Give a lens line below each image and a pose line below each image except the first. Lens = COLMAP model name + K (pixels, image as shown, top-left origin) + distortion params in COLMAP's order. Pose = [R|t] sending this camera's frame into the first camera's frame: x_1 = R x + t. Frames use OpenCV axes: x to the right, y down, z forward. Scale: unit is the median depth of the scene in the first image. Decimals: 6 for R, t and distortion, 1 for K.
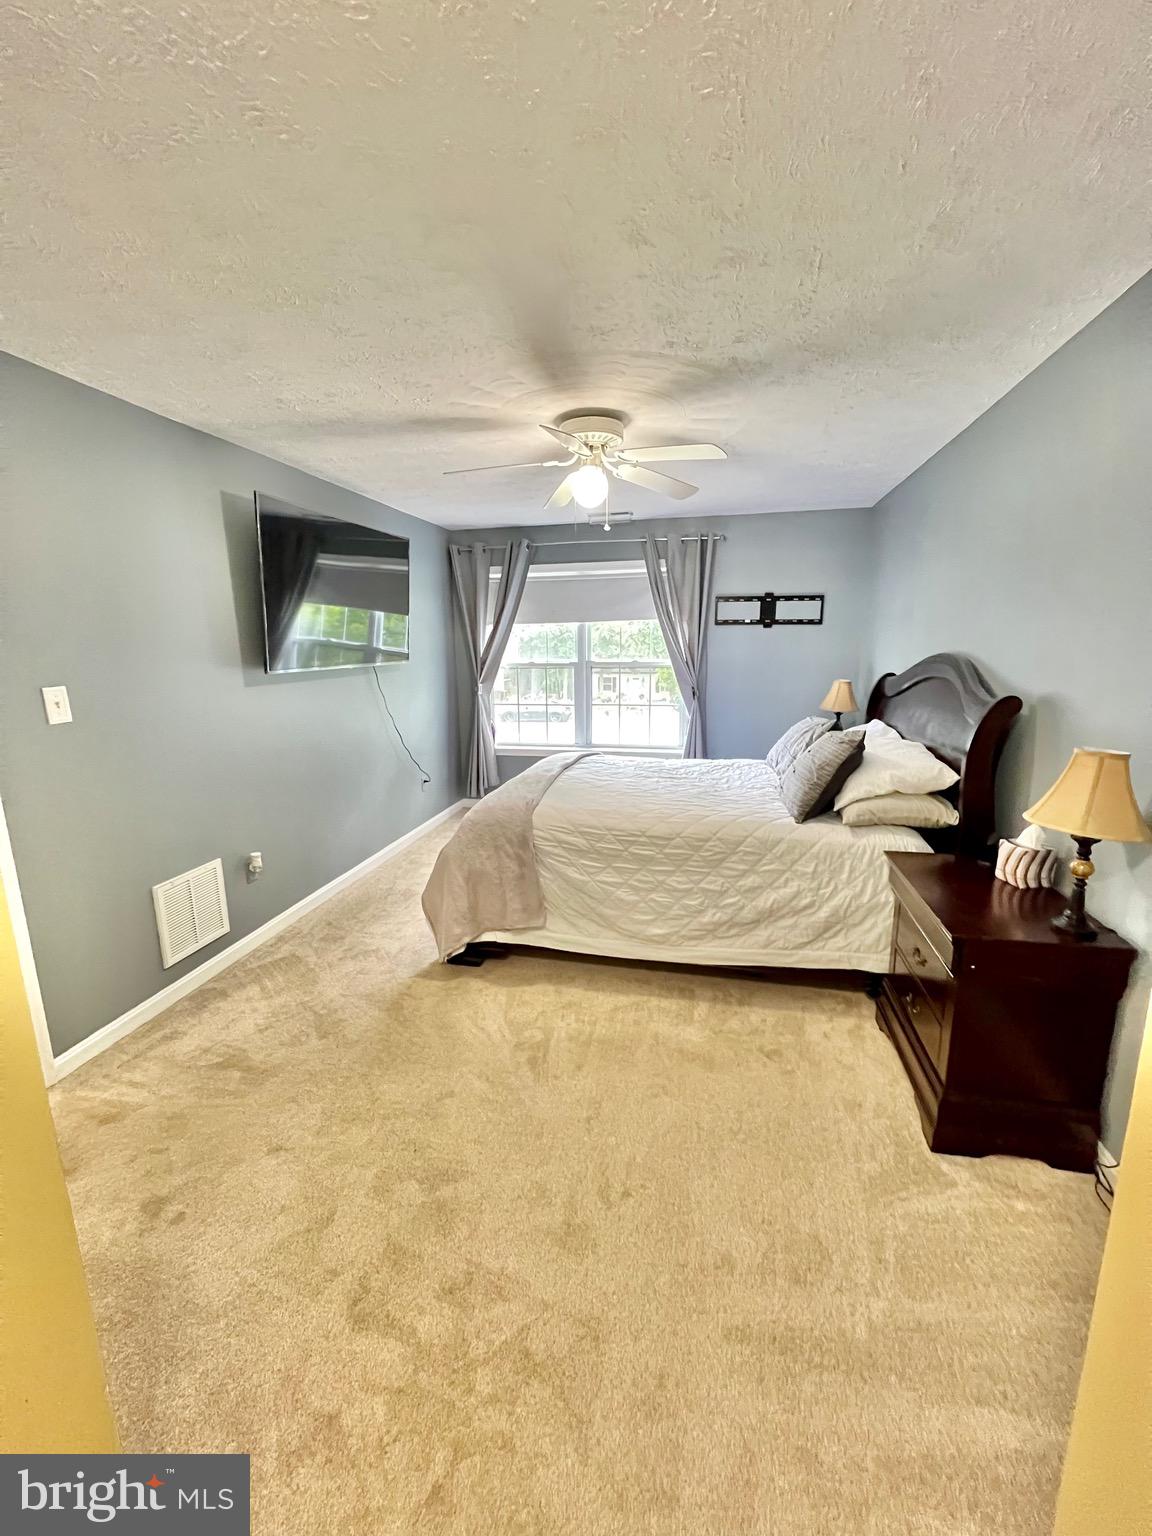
lens RADIAL K [[617.2, 0, 566.9], [0, 617.2, 766.8], [0, 0, 1]] dist [-0.003208, 0.000537]
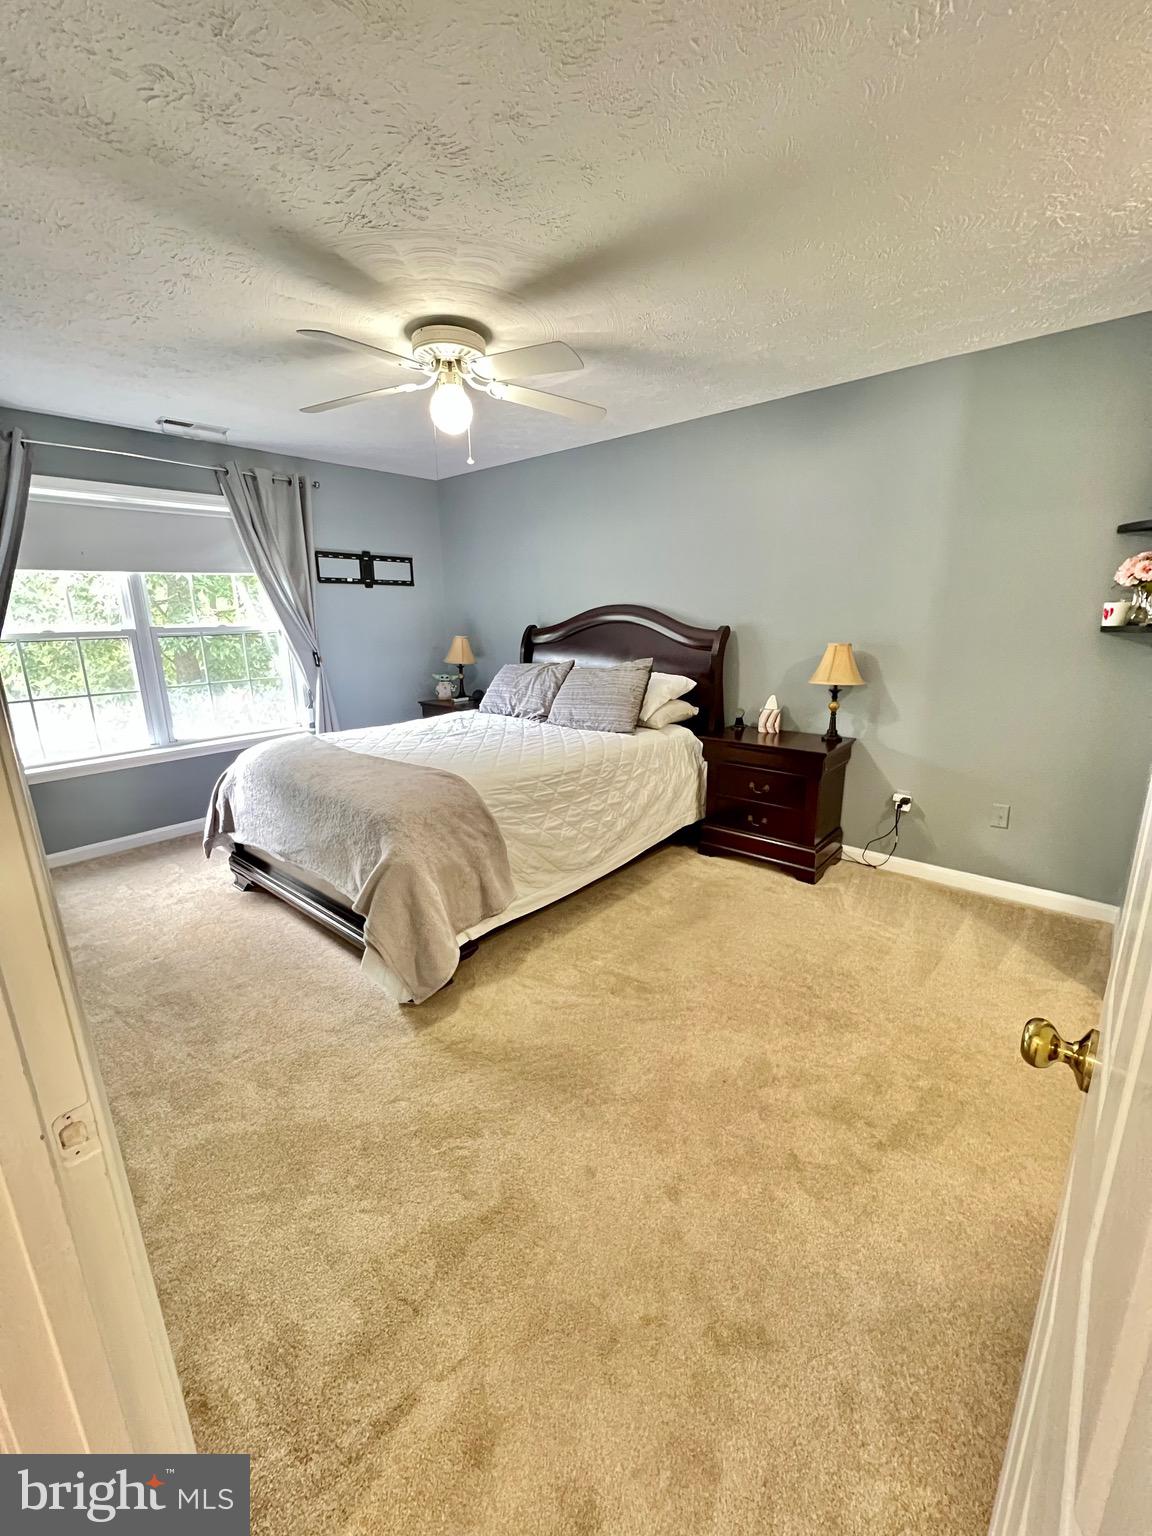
lens RADIAL K [[617.2, 0, 574.6], [0, 617.2, 768.4], [0, 0, 1]] dist [-0.003208, 0.000537]
pose [[0.476602, -0.214192, 0.852626, -0.742568], [0.183321, 0.972758, 0.141898, -0.042700], [-0.859793, 0.088675, 0.502885, 0.440421]]
